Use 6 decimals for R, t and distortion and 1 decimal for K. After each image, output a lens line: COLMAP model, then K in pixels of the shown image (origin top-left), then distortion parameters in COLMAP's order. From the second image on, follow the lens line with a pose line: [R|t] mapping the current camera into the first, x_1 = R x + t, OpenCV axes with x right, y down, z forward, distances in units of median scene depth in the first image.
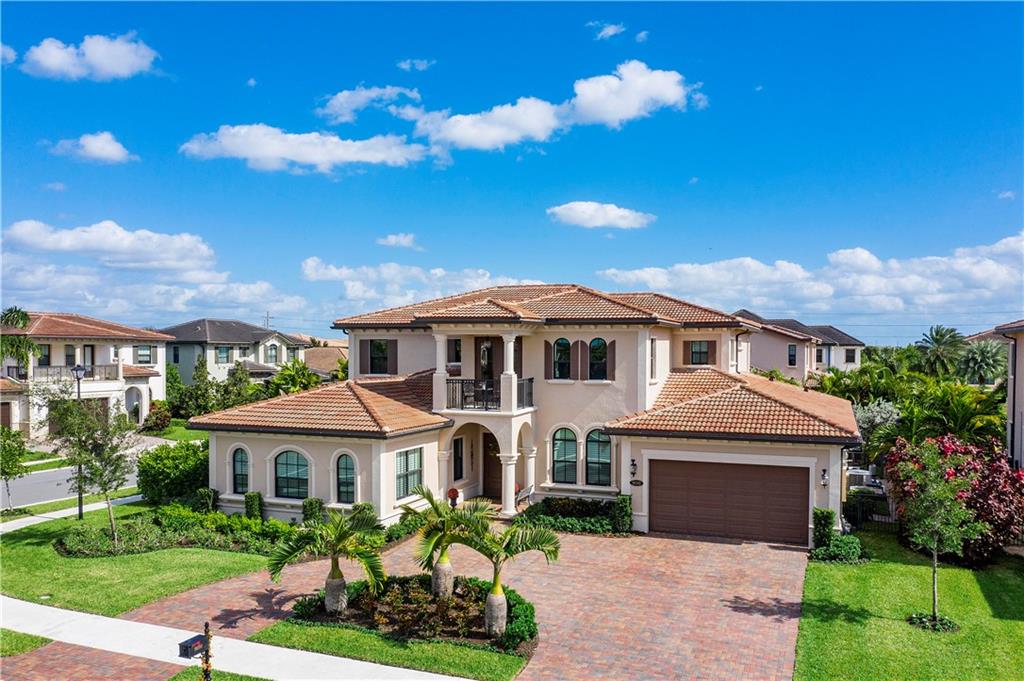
lens RADIAL K [[808.4, 0, 500.7], [0, 808.4, 351.6], [0, 0, 1]] dist [-0.033994, 0.010649]
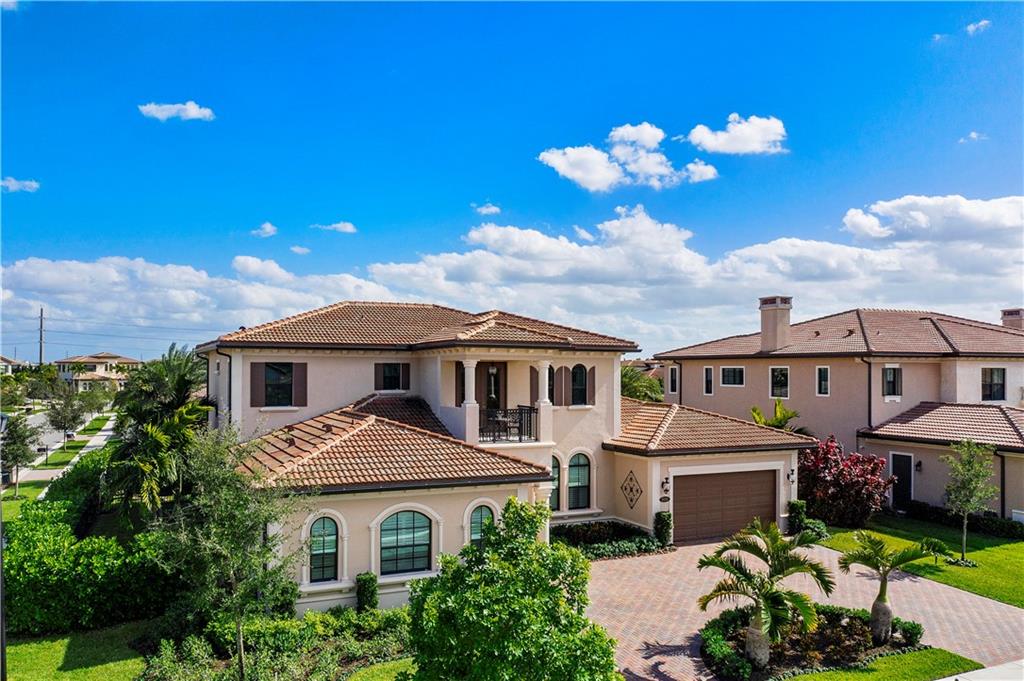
lens RADIAL K [[802.3, 0, 513.0], [0, 802.3, 379.0], [0, 0, 1]] dist [-0.004461, -0.002535]
pose [[0.684212, -0.005825, 0.729260, -0.735662], [0.000119, 0.999969, 0.007876, -0.006629], [-0.729283, -0.005302, 0.684191, 0.404505]]
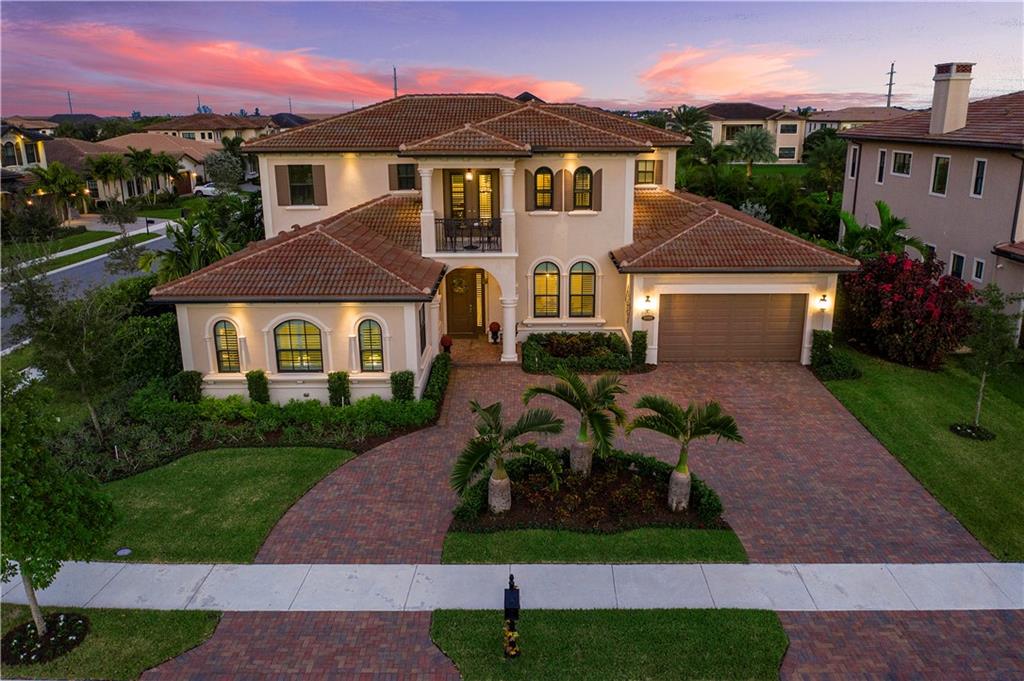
lens RADIAL K [[808.4, 0, 500.7], [0, 808.4, 351.6], [0, 0, 1]] dist [-0.033994, 0.010649]
pose [[0.933555, -0.110215, 0.341068, -0.348806], [0.010913, 0.959850, 0.280301, -0.081830], [-0.358268, -0.257955, 0.897276, 0.139676]]
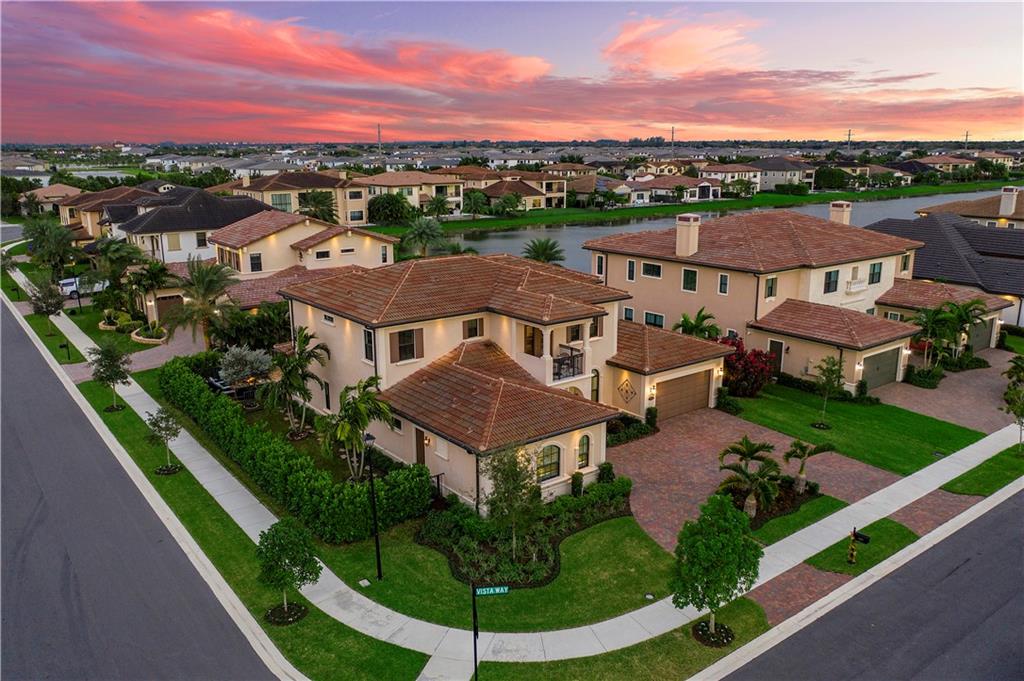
lens RADIAL K [[809.9, 0, 512.0], [0, 809.9, 340.5], [0, 0, 1]] dist [-0.006904, 0.007554]
pose [[0.498512, -0.208955, 0.841322, -1.338740], [0.005776, 0.971294, 0.237813, -0.349081], [-0.866863, -0.113694, 0.485409, 0.436257]]
